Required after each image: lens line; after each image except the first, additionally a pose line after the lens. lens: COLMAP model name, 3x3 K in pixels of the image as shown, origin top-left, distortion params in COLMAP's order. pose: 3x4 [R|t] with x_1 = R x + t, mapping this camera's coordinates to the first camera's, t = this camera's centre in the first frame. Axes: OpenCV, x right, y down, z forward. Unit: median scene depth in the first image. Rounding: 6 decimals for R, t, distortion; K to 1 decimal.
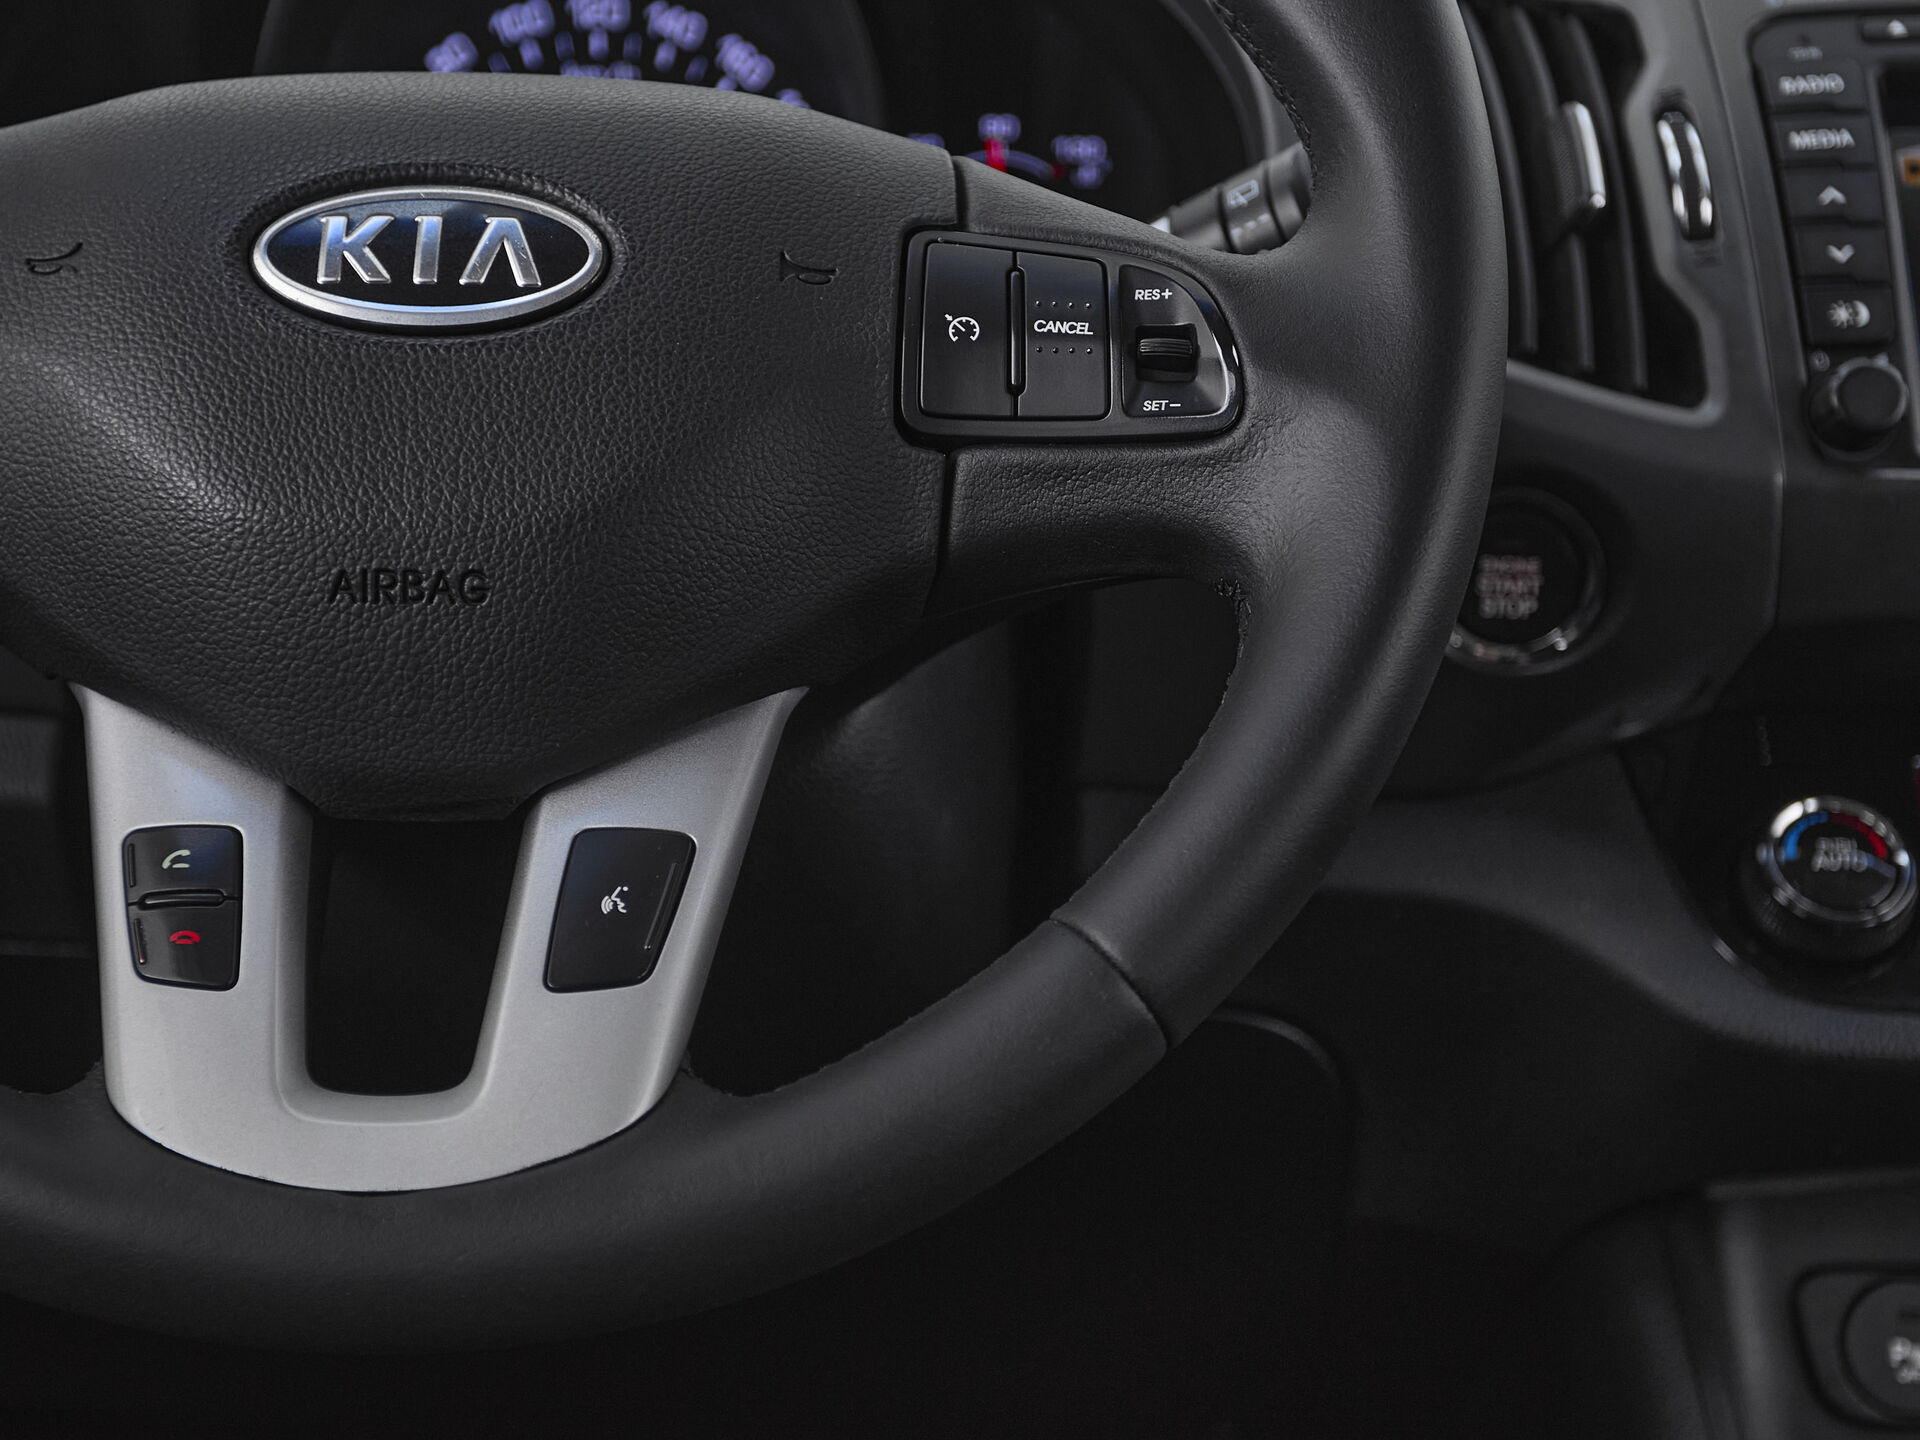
lens RADIAL K [[3171.2, 0, 924.5], [0, 3171.2, 728.1], [0, 0, 1]] dist [0.016221, 0.024107]
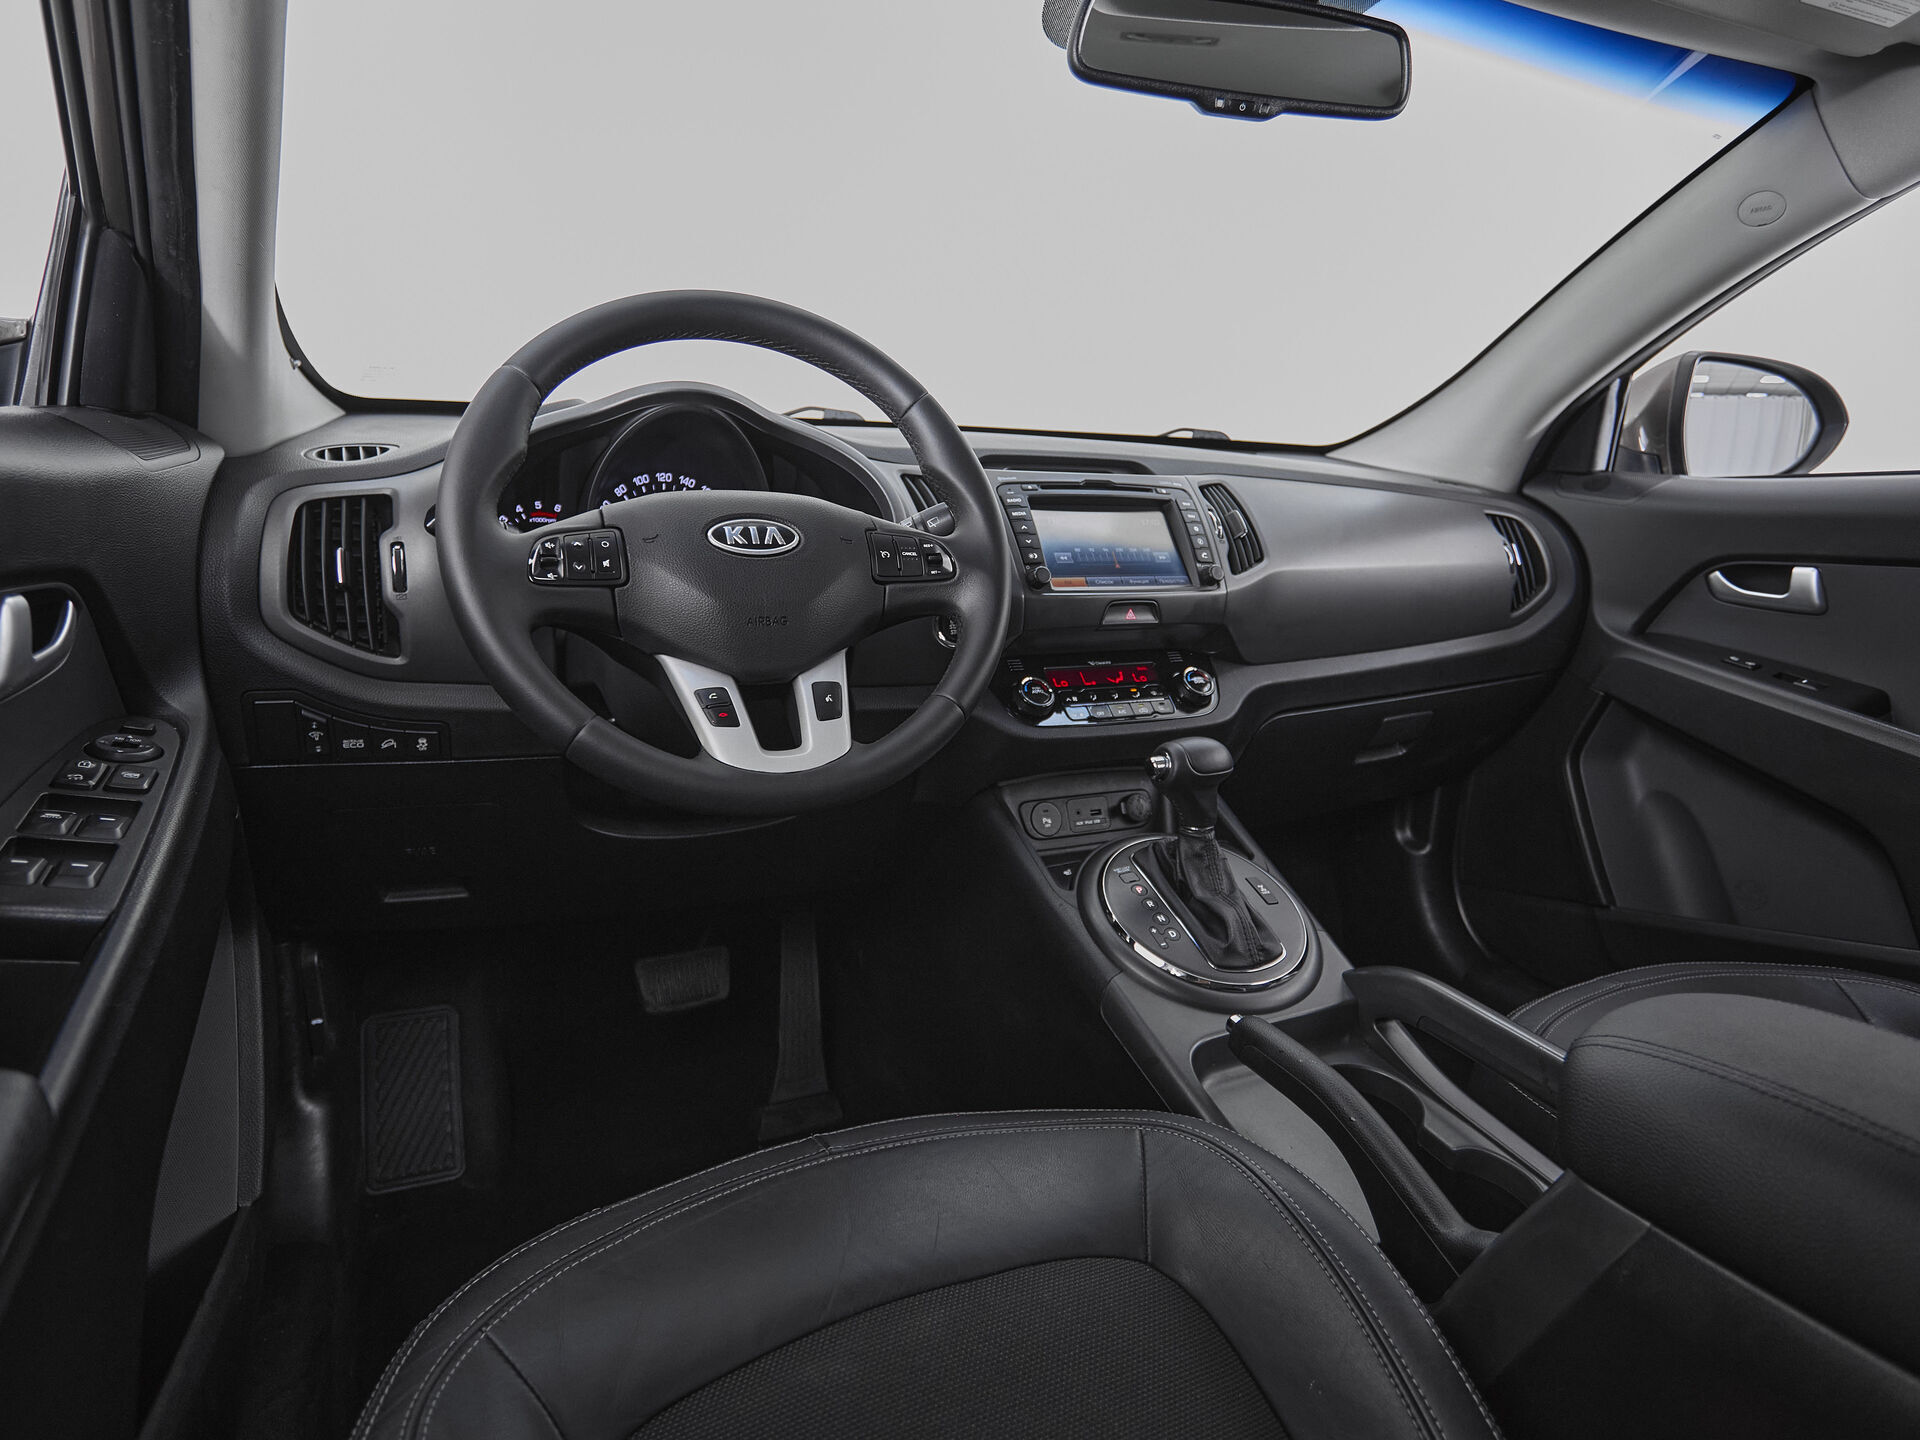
lens RADIAL K [[1092.2, 0, 964.3], [0, 1092.2, 696.5], [0, 0, 1]] dist [-0.002168, 0.000491]
pose [[0.906873, -0.064597, 0.416423, -0.490200], [0.080061, 0.996594, -0.019759, 0.089347], [-0.413728, 0.051258, 0.908956, -0.290062]]
